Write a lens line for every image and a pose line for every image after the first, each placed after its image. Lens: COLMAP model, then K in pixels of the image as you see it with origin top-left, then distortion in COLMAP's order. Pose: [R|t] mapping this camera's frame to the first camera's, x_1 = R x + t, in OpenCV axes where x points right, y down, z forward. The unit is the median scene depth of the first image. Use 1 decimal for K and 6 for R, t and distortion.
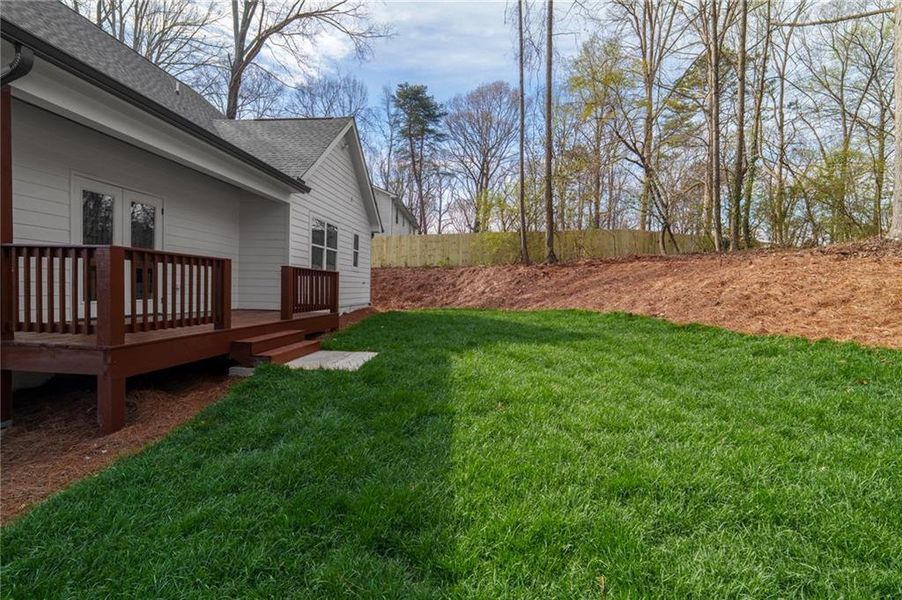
lens RADIAL K [[406.1, 0, 453.2], [0, 406.1, 304.5], [0, 0, 1]] dist [-0.018184, 0.002611]
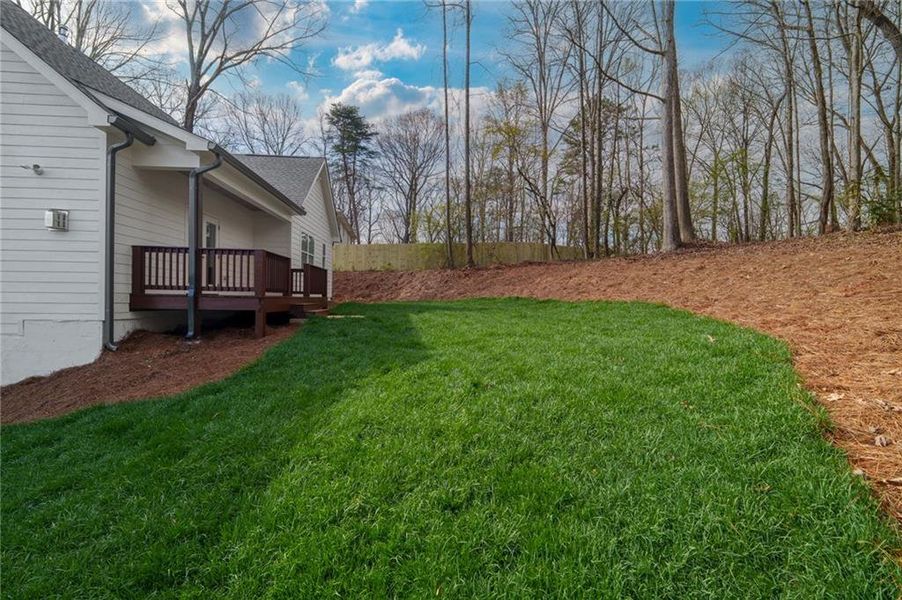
lens RADIAL K [[406.1, 0, 454.9], [0, 406.1, 304.5], [0, 0, 1]] dist [-0.018184, 0.002611]
pose [[0.982787, -0.011315, 0.184393, -0.019876], [0.015514, 0.999652, -0.021349, 0.016839], [-0.184088, 0.023842, 0.982621, -0.105033]]
